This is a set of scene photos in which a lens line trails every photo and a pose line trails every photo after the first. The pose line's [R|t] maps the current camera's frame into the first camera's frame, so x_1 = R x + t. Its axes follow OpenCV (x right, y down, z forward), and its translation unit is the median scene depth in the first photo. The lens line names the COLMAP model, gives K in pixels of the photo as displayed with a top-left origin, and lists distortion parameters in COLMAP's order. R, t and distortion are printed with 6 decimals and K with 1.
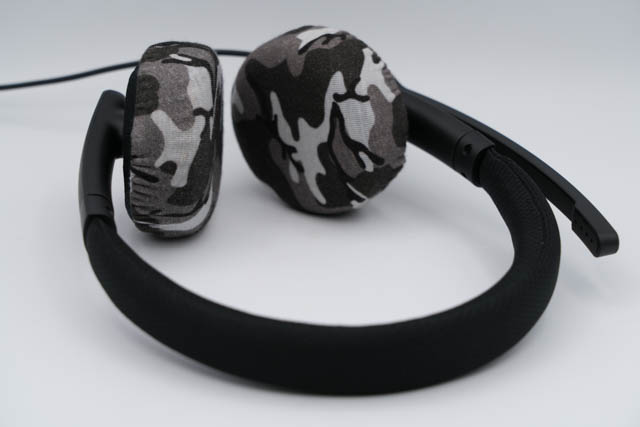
lens RADIAL K [[1991.6, 0, 320.0], [0, 1991.6, 213.5], [0, 0, 1]] dist [0.046483, -0.708108]
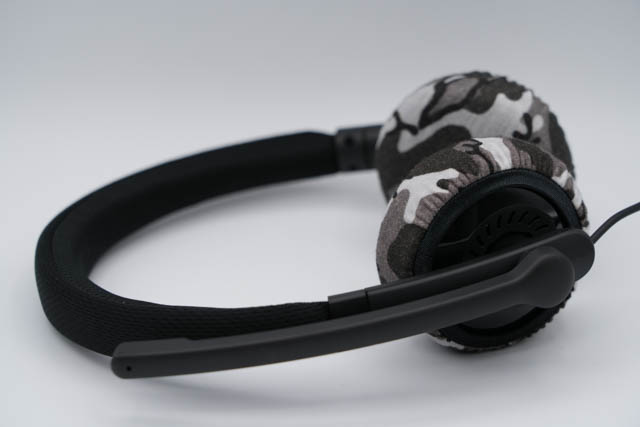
lens RADIAL K [[1991.6, 0, 320.0], [0, 1991.6, 213.5], [0, 0, 1]] dist [0.046483, -0.708108]
pose [[-0.463027, 0.325653, -0.824352, 0.770839], [-0.353850, 0.784811, 0.508785, -0.489727], [0.812648, 0.527278, -0.248157, 1.196421]]
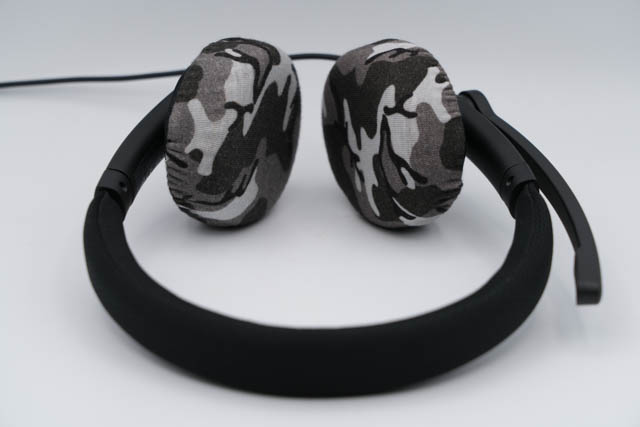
lens RADIAL K [[1991.6, 0, 320.0], [0, 1991.6, 213.5], [0, 0, 1]] dist [0.046483, -0.708108]
pose [[0.911052, 0.138409, -0.388365, 0.374000], [-0.145787, 0.989260, 0.010563, -0.012834], [0.385655, 0.046995, 0.921445, 0.068111]]
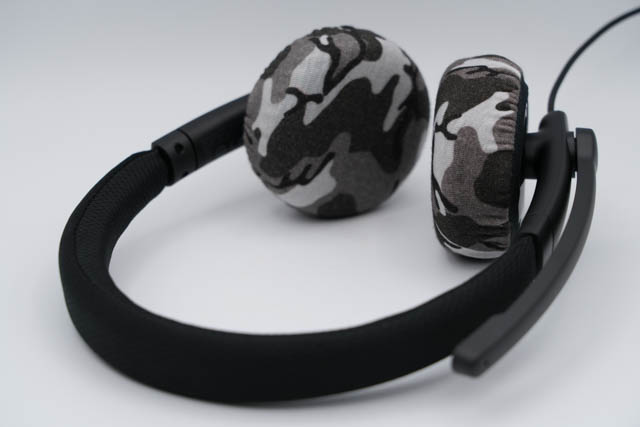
lens RADIAL K [[1991.6, 0, 320.0], [0, 1991.6, 213.5], [0, 0, 1]] dist [0.046483, -0.708108]
pose [[0.511048, 0.313774, -0.800235, 0.744302], [-0.320767, 0.933353, 0.161121, -0.154140], [0.797458, 0.174348, 0.577636, 0.421670]]
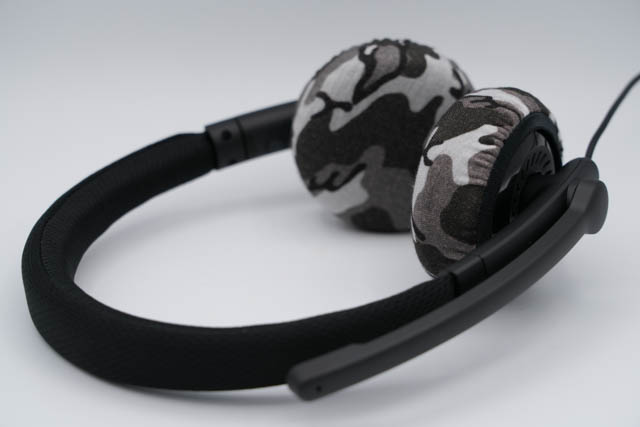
lens RADIAL K [[1991.6, 0, 320.0], [0, 1991.6, 213.5], [0, 0, 1]] dist [0.046483, -0.708108]
pose [[0.123191, 0.364266, -0.923111, 0.856192], [-0.392842, 0.872111, 0.291716, -0.281054], [0.911317, 0.326700, 0.250536, 0.736857]]
